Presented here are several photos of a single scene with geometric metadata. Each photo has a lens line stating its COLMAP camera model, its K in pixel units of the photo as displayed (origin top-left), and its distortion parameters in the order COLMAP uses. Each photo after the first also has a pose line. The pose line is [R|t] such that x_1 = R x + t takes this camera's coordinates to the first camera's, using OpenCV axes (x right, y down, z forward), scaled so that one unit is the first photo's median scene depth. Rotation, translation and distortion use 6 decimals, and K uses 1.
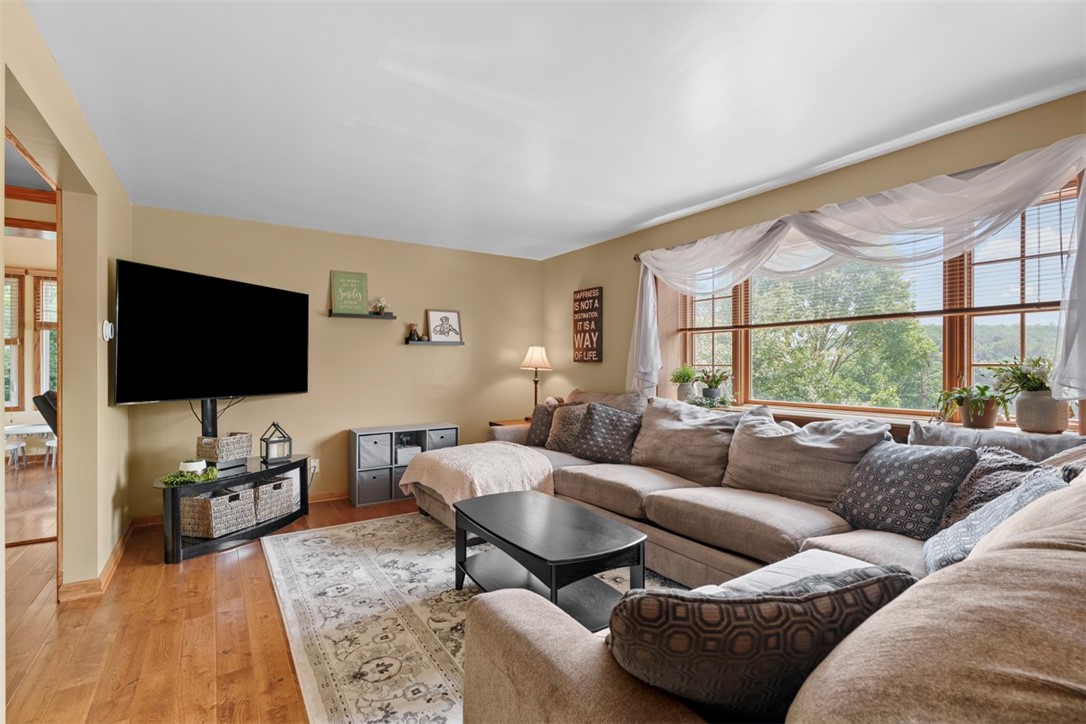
lens RADIAL K [[498.5, 0, 539.7], [0, 498.5, 364.1], [0, 0, 1]] dist [-0.005768, 0.001079]
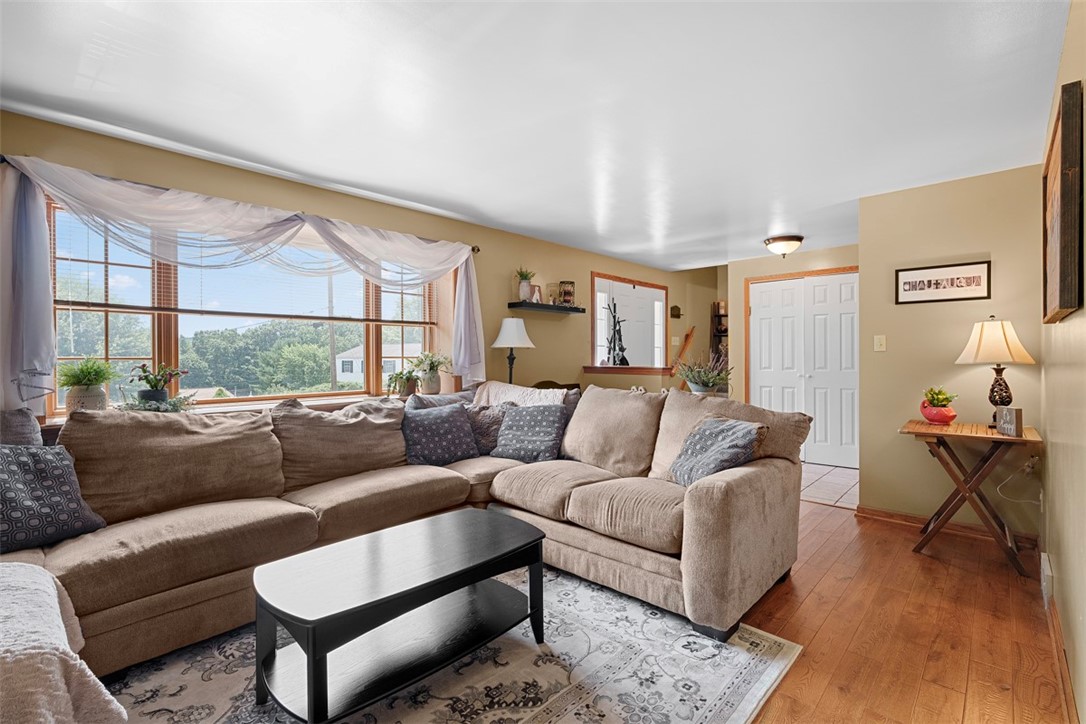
lens RADIAL K [[498.5, 0, 532.4], [0, 498.5, 358.0], [0, 0, 1]] dist [-0.005768, 0.001079]
pose [[-0.227198, 0.004826, 0.973837, -0.606454], [0.006537, 0.999973, -0.003431, 0.010277], [-0.973827, 0.005586, -0.227223, 0.757275]]
